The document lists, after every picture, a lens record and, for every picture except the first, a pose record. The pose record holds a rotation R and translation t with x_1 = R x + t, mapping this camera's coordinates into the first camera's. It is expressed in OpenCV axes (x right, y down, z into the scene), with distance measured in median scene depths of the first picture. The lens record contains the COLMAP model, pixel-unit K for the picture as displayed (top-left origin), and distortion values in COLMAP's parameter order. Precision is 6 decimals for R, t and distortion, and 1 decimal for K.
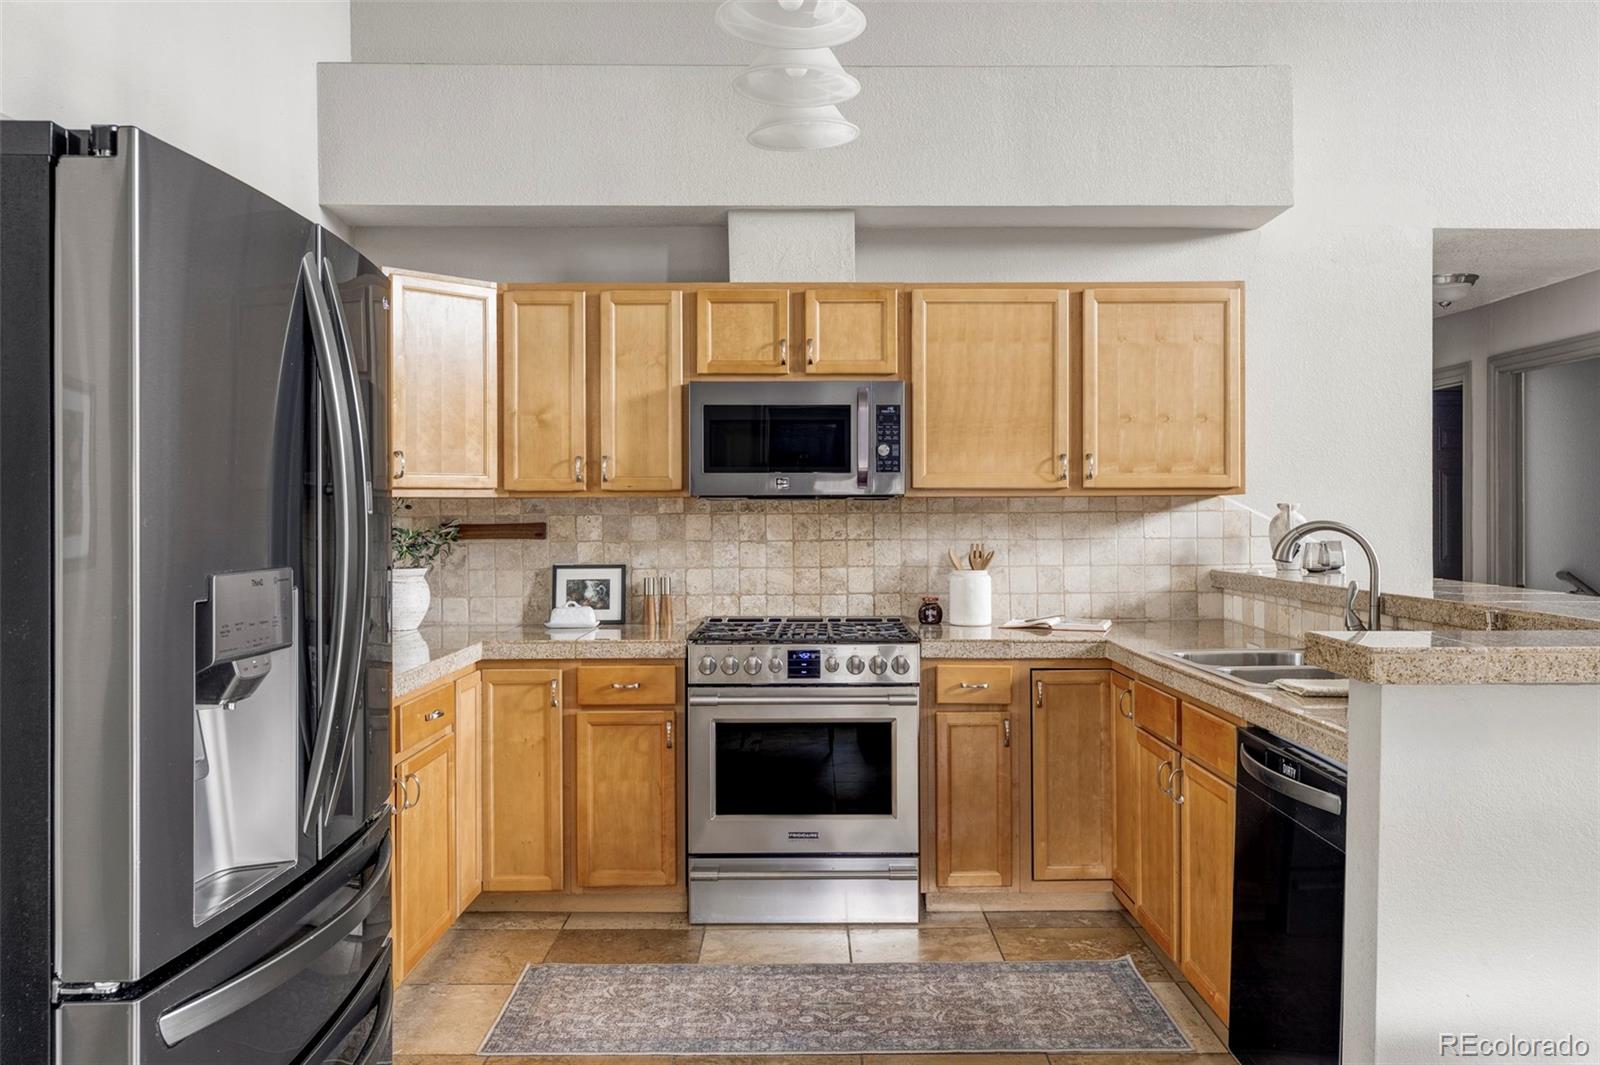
lens RADIAL K [[1247.7, 0, 801.8], [0, 1247.7, 522.1], [0, 0, 1]] dist [0.005098, 0.000498]
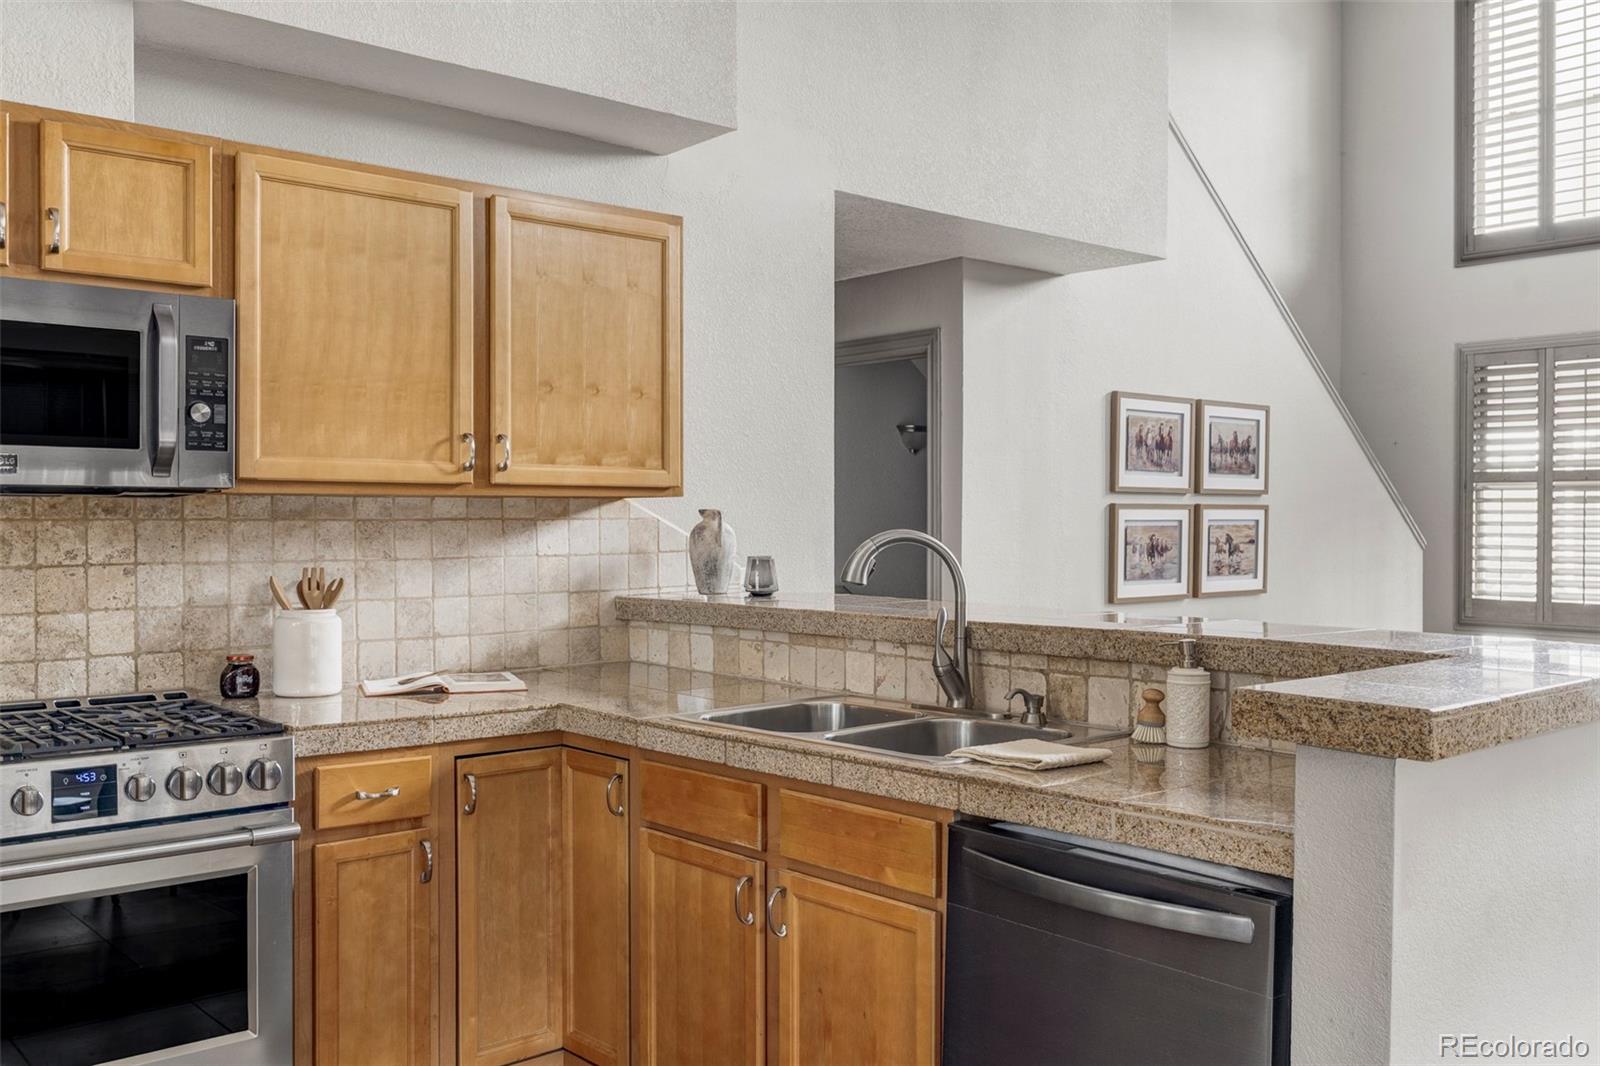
lens RADIAL K [[1407.6, 0, 800.0], [0, 1407.6, 533.0], [0, 0, 1]] dist [0.003368, -0.004078]
pose [[0.760699, -0.002121, 0.649102, -0.149116], [0.003593, 0.999993, -0.000942, 0.001090], [-0.649095, 0.003049, 0.760701, 0.299612]]
